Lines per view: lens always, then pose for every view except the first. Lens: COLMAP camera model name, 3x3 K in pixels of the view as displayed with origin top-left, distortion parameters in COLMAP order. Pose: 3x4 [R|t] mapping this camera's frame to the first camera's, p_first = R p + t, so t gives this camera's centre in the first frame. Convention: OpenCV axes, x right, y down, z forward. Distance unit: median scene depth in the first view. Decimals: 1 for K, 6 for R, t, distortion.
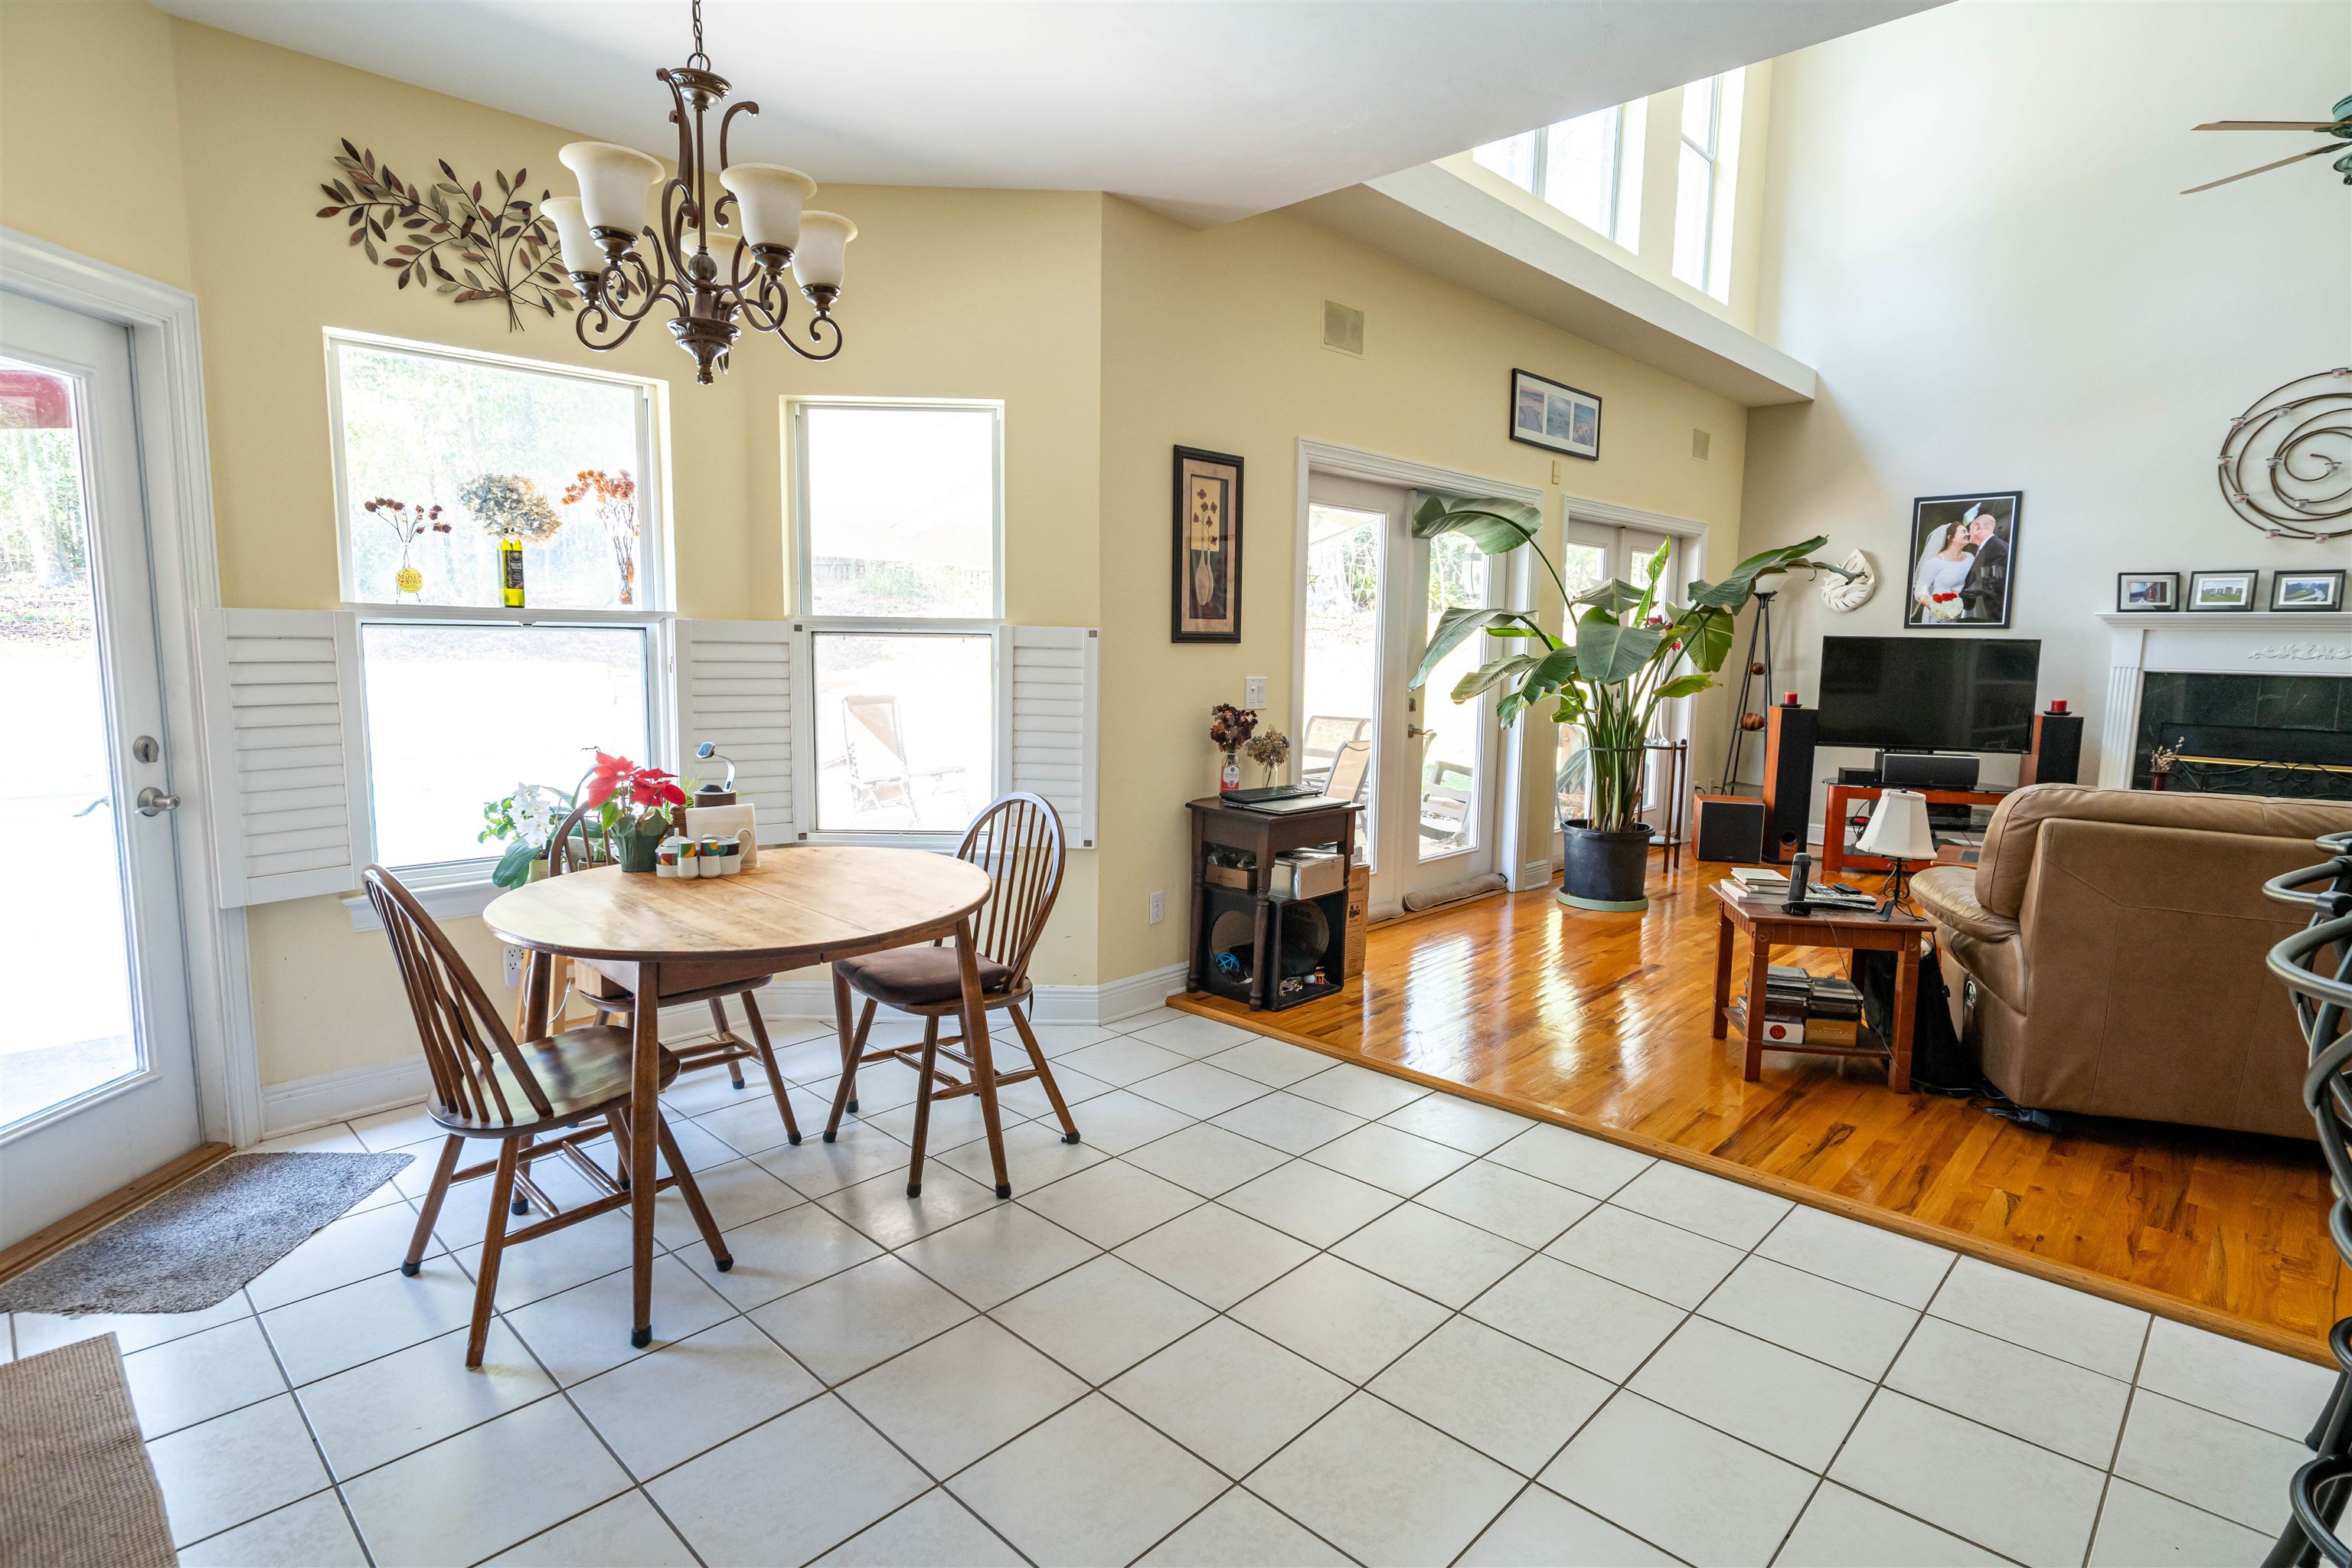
lens RADIAL K [[1183.5, 0, 1176.0], [0, 1183.5, 784.0], [0, 0, 1]] dist [-0.002408, 0.002064]
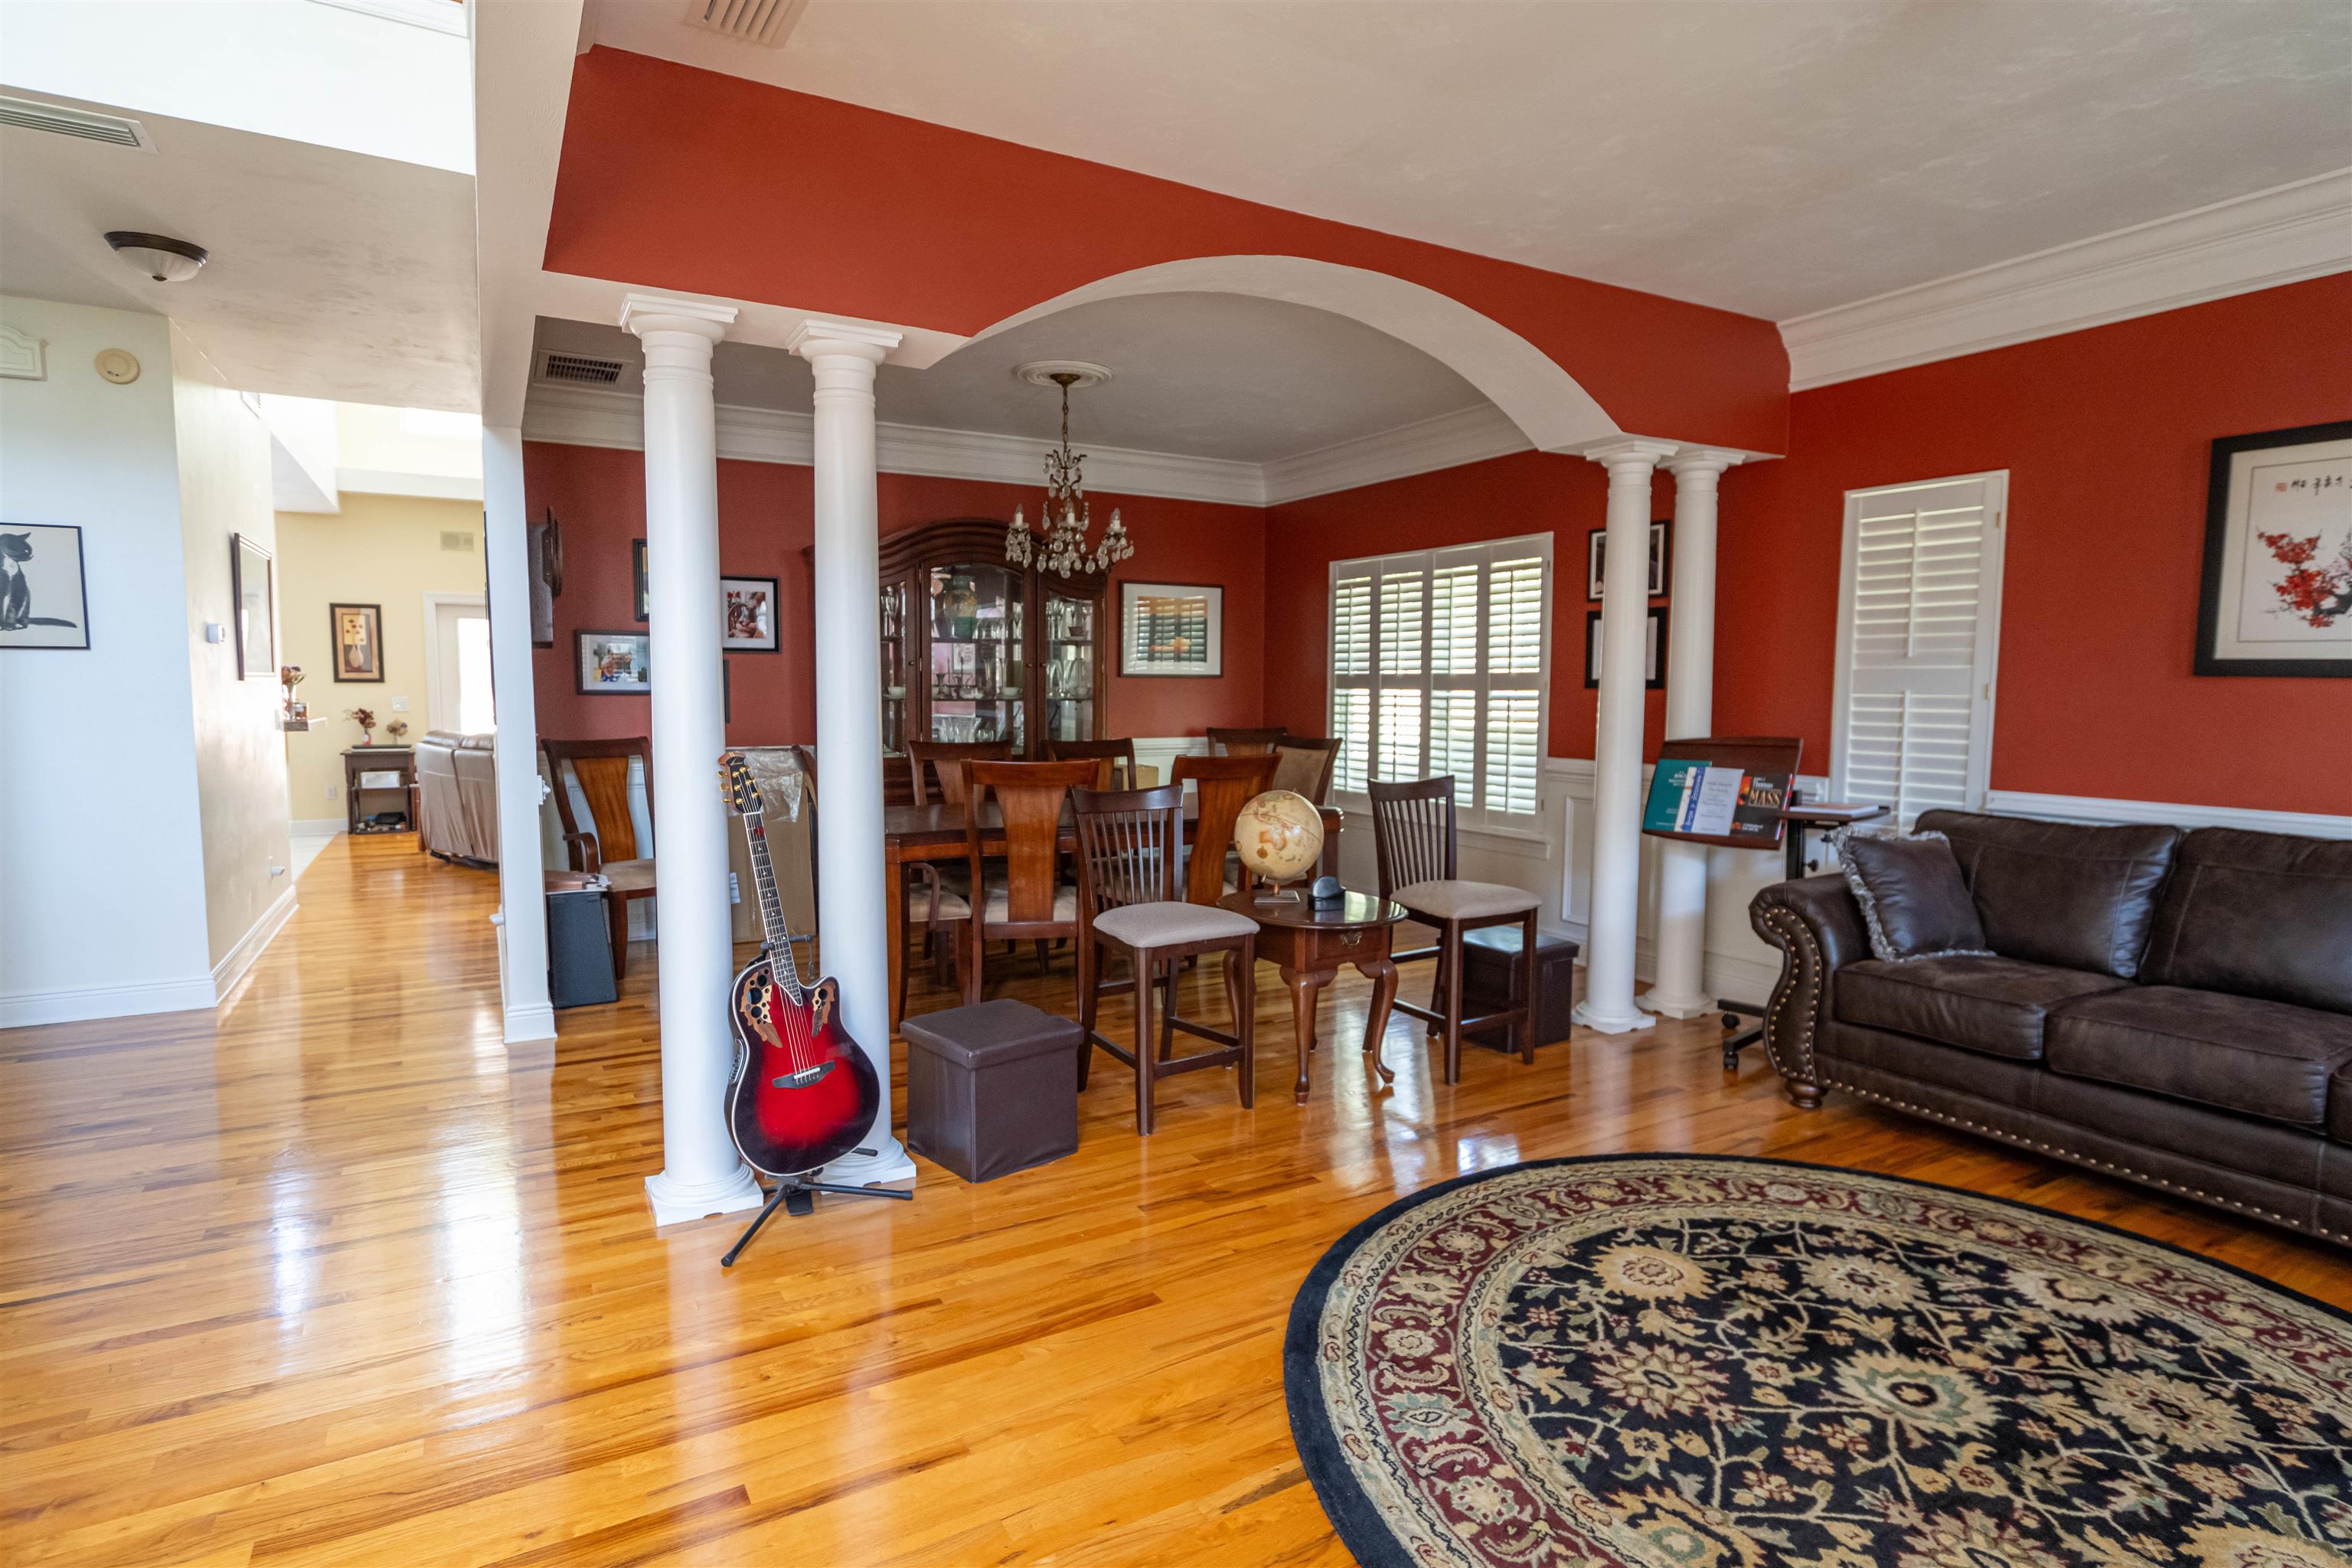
lens RADIAL K [[1229.8, 0, 1194.4], [0, 1229.8, 779.4], [0, 0, 1]] dist [-0.000249, 0.001269]
pose [[0.962007, 0.010023, -0.272839, 2.395558], [-0.021833, 0.998950, -0.040283, 0.142858], [0.272149, 0.044709, 0.961216, -0.943934]]
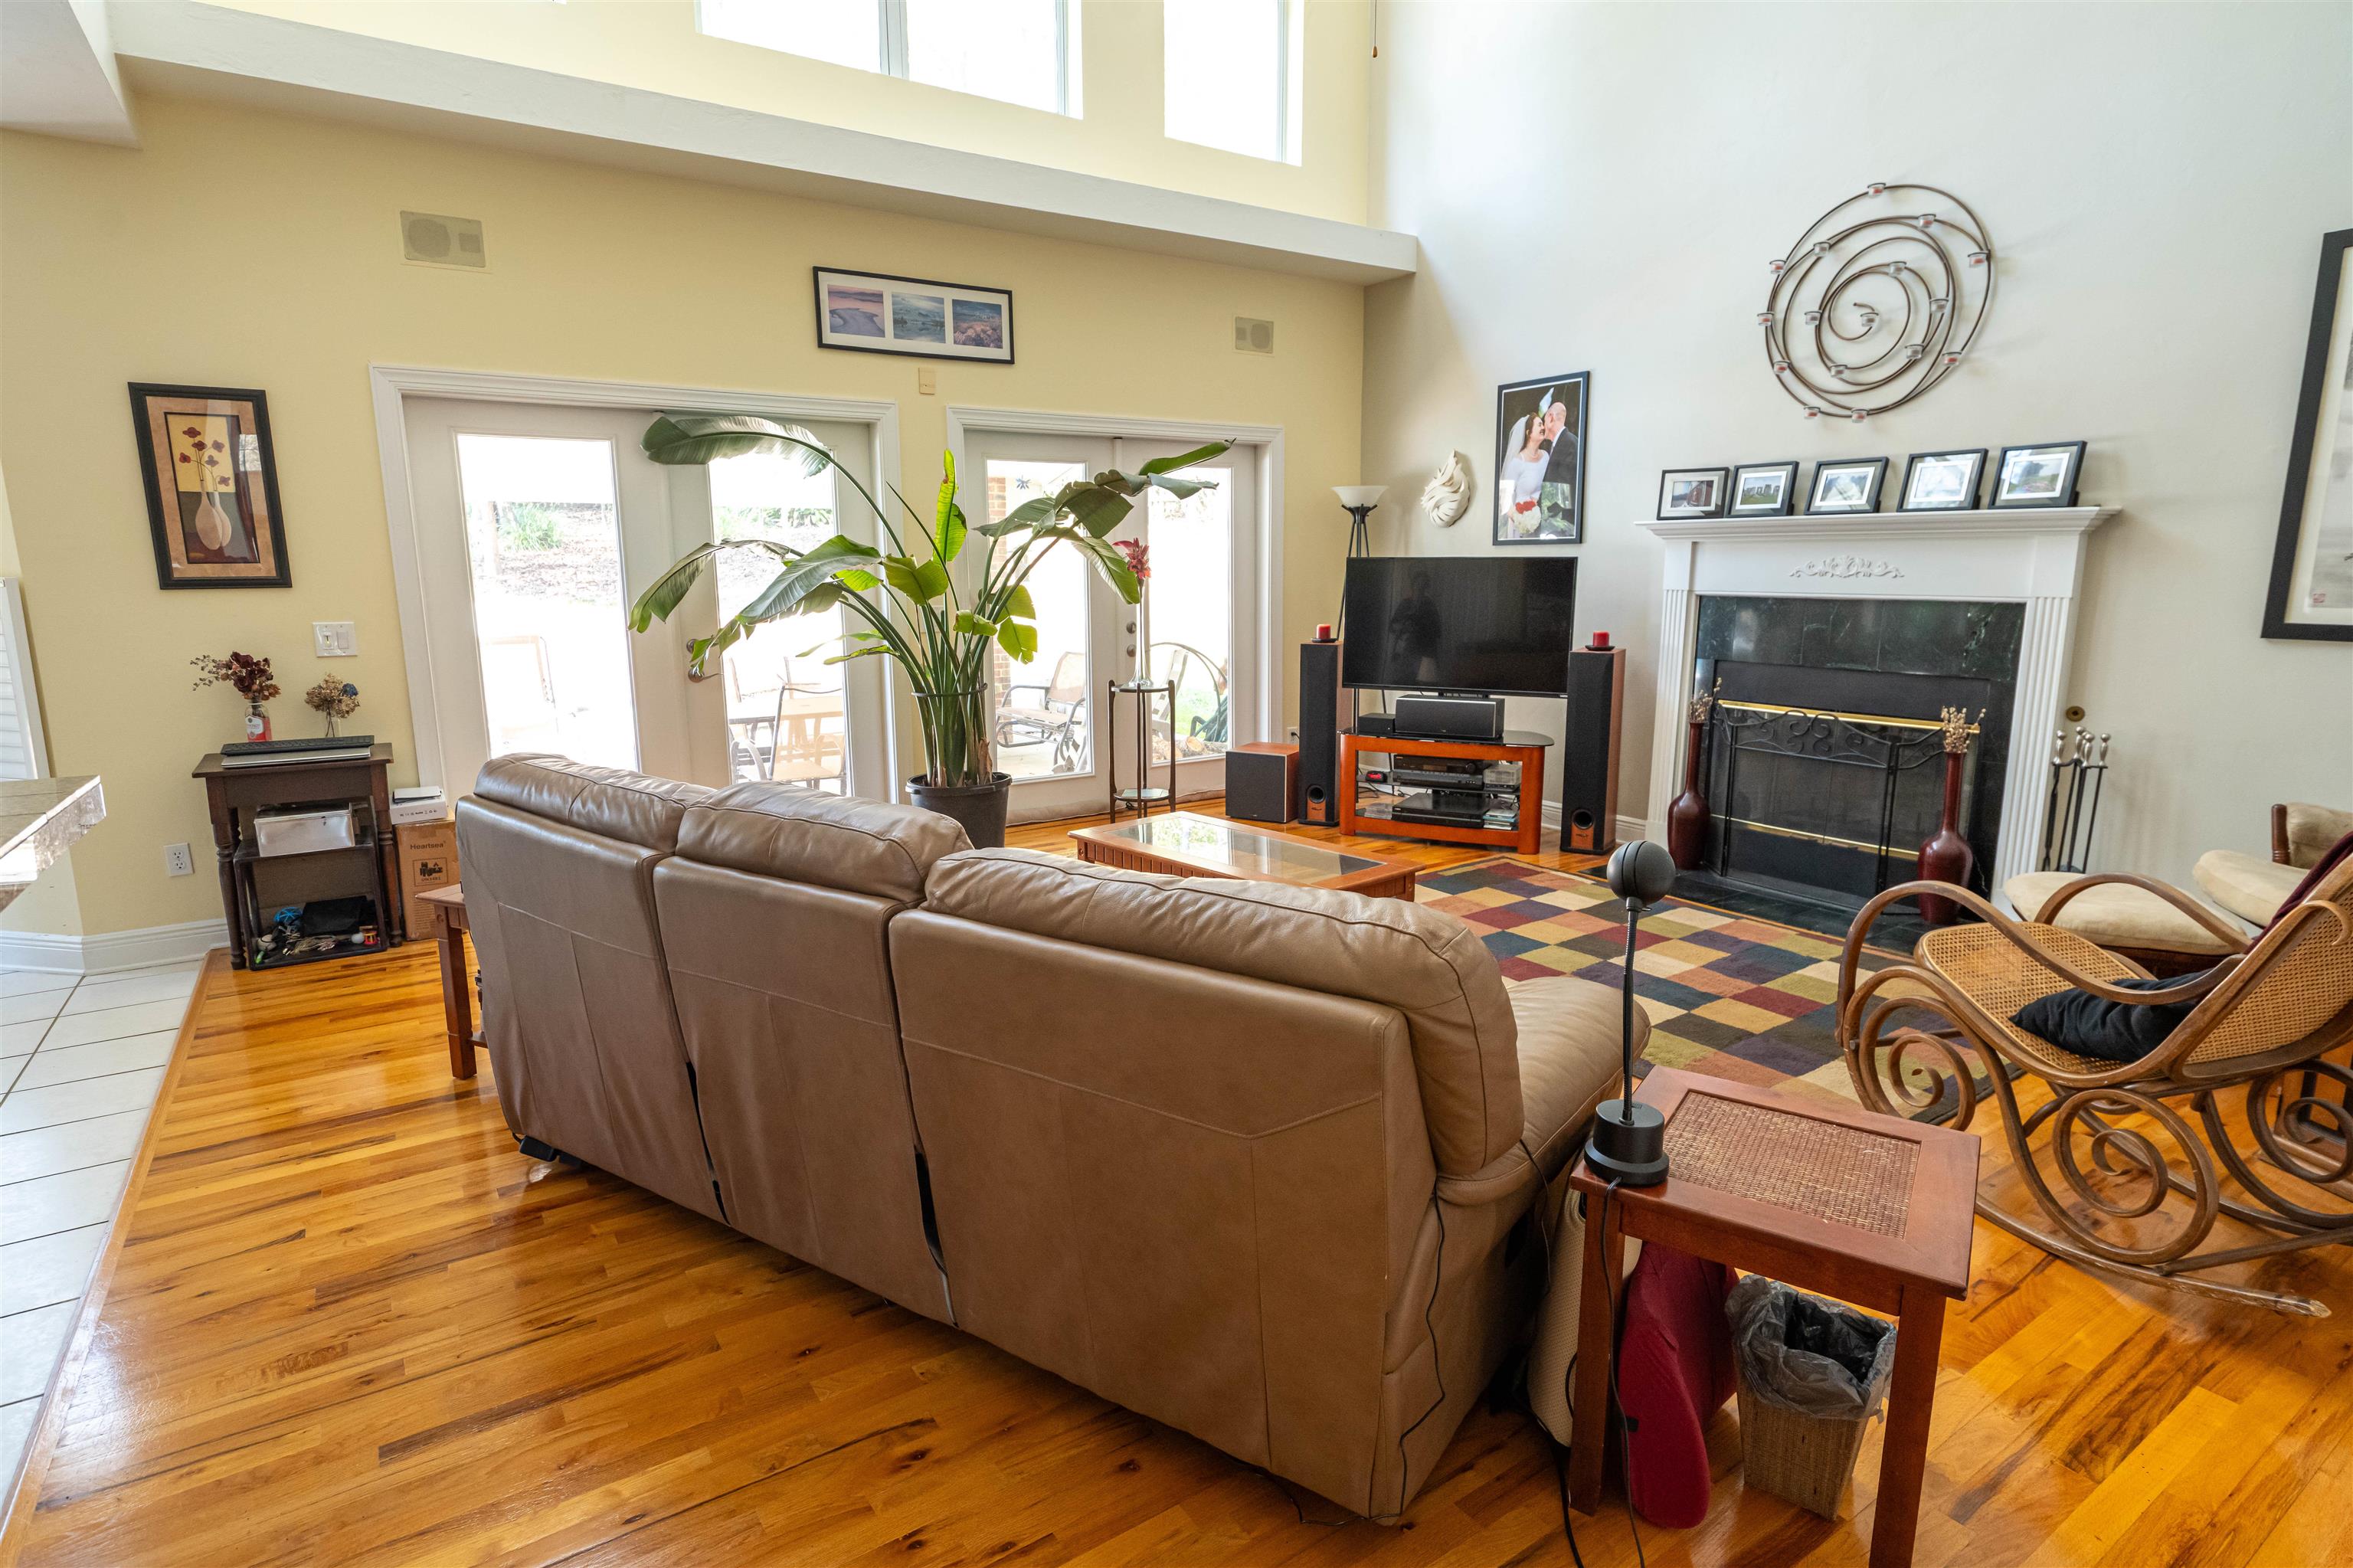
lens RADIAL K [[1201.4, 0, 1174.0], [0, 1201.4, 786.7], [0, 0, 1]] dist [-0.001507, 0.001162]
pose [[0.977246, 0.017596, -0.211377, 1.021715], [-0.004773, 0.998125, 0.061023, -0.022017], [0.212054, -0.058625, 0.975498, 0.205440]]
